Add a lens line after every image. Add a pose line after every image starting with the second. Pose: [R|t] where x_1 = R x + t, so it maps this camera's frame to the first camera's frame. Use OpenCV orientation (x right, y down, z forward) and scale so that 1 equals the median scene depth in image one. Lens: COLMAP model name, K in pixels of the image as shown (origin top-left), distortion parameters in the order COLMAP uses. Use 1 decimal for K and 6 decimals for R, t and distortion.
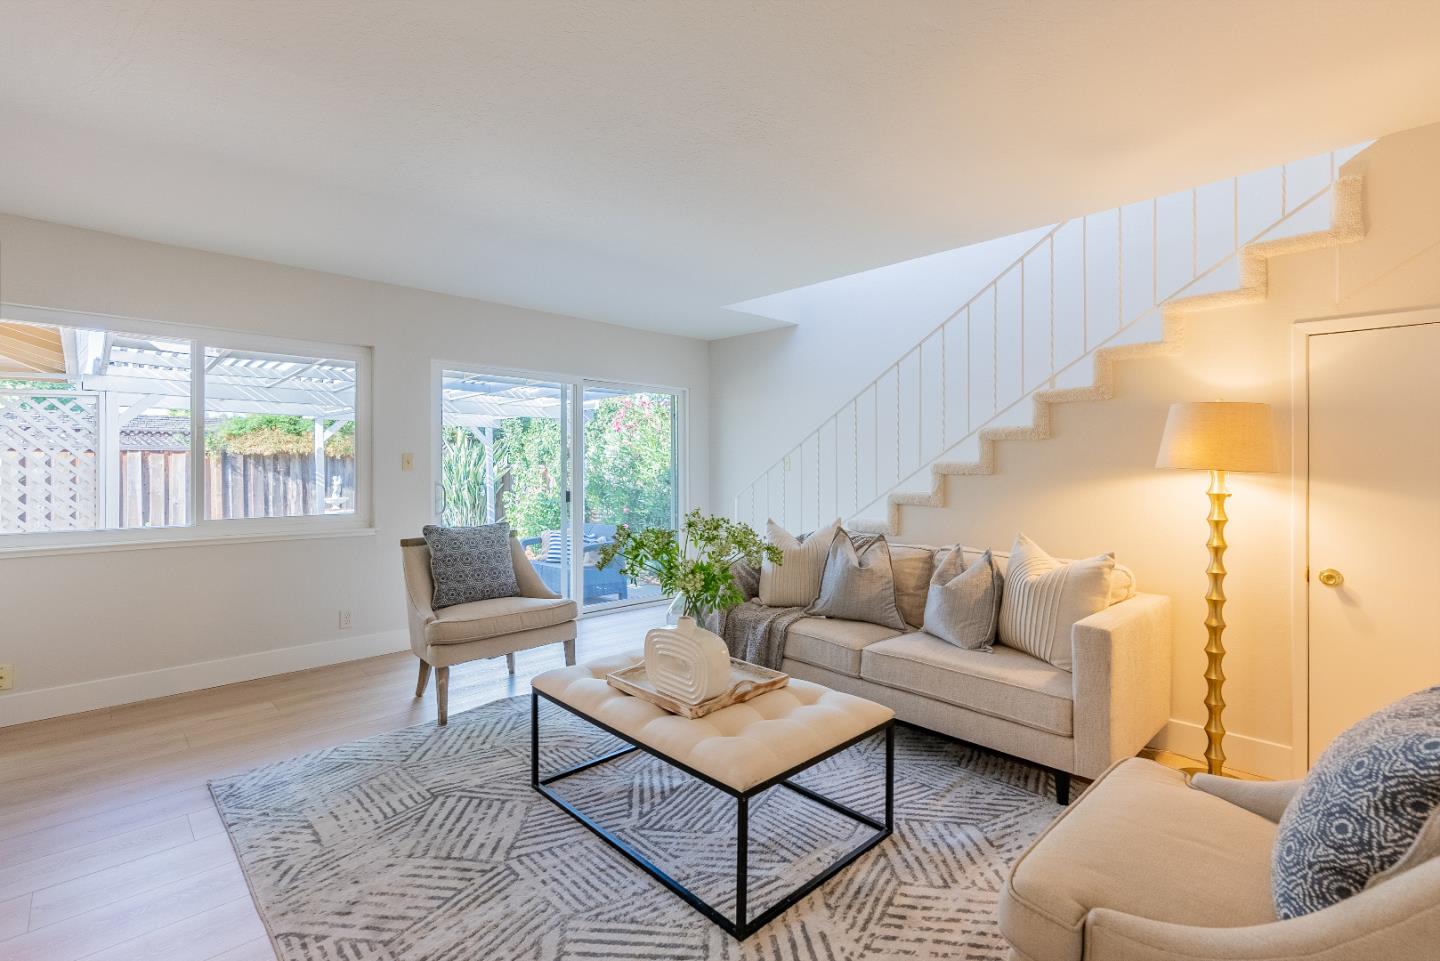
lens RADIAL K [[658.9, 0, 716.0], [0, 658.9, 470.5], [0, 0, 1]] dist [-0.010722, 0.001496]
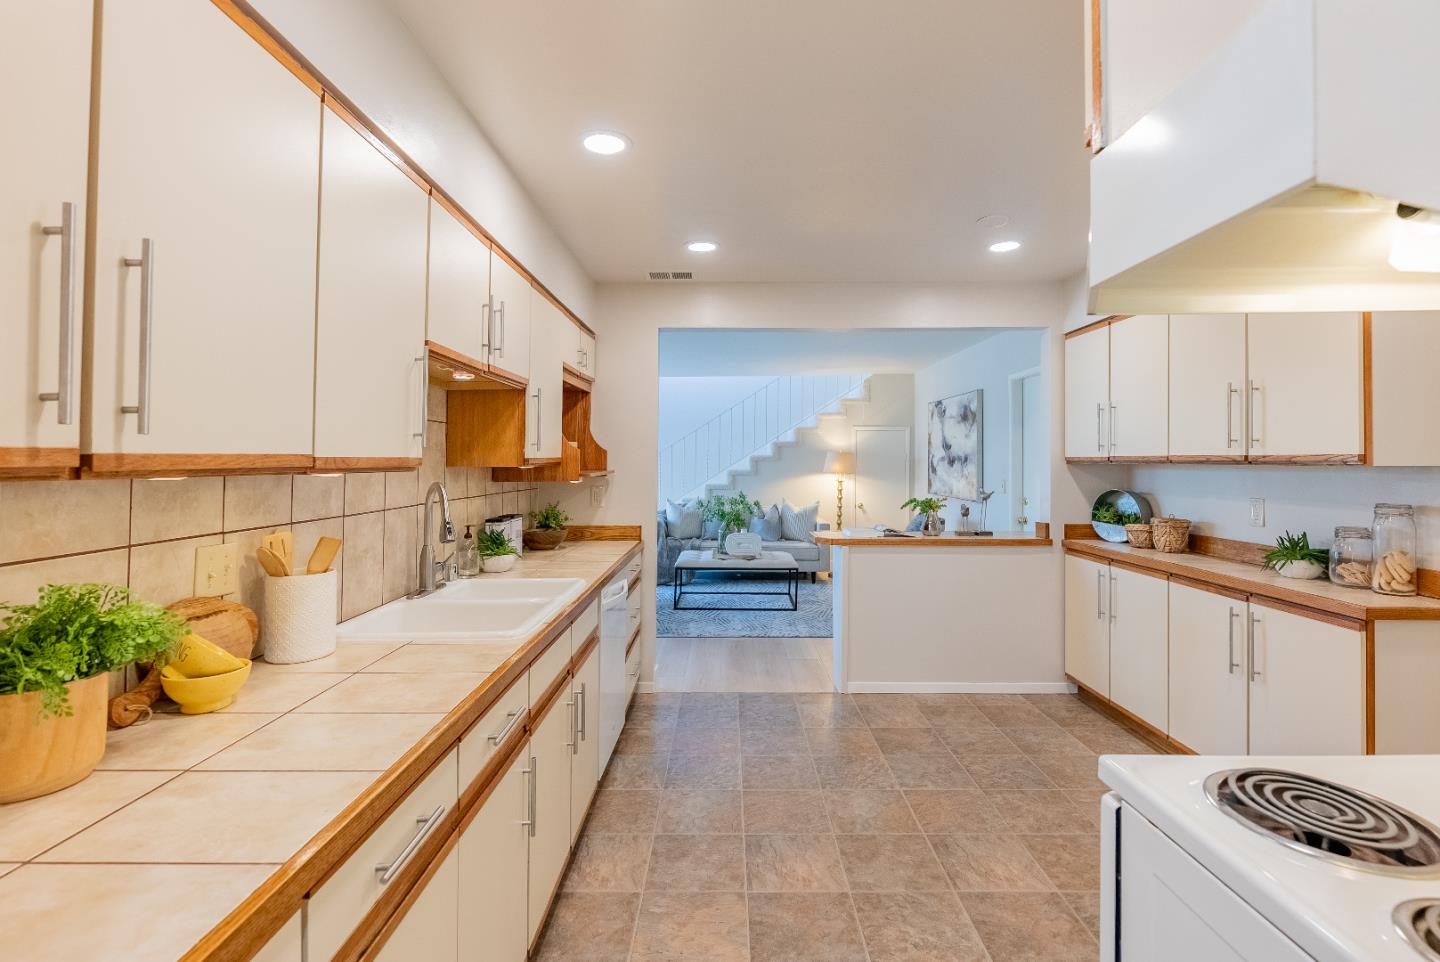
lens RADIAL K [[658.9, 0, 719.2], [0, 658.9, 483.2], [0, 0, 1]] dist [-0.010722, 0.001496]
pose [[0.699197, -0.021816, 0.714596, -1.708938], [0.001749, 0.999583, 0.028806, -0.040234], [-0.714927, -0.018891, 0.698944, -0.708528]]
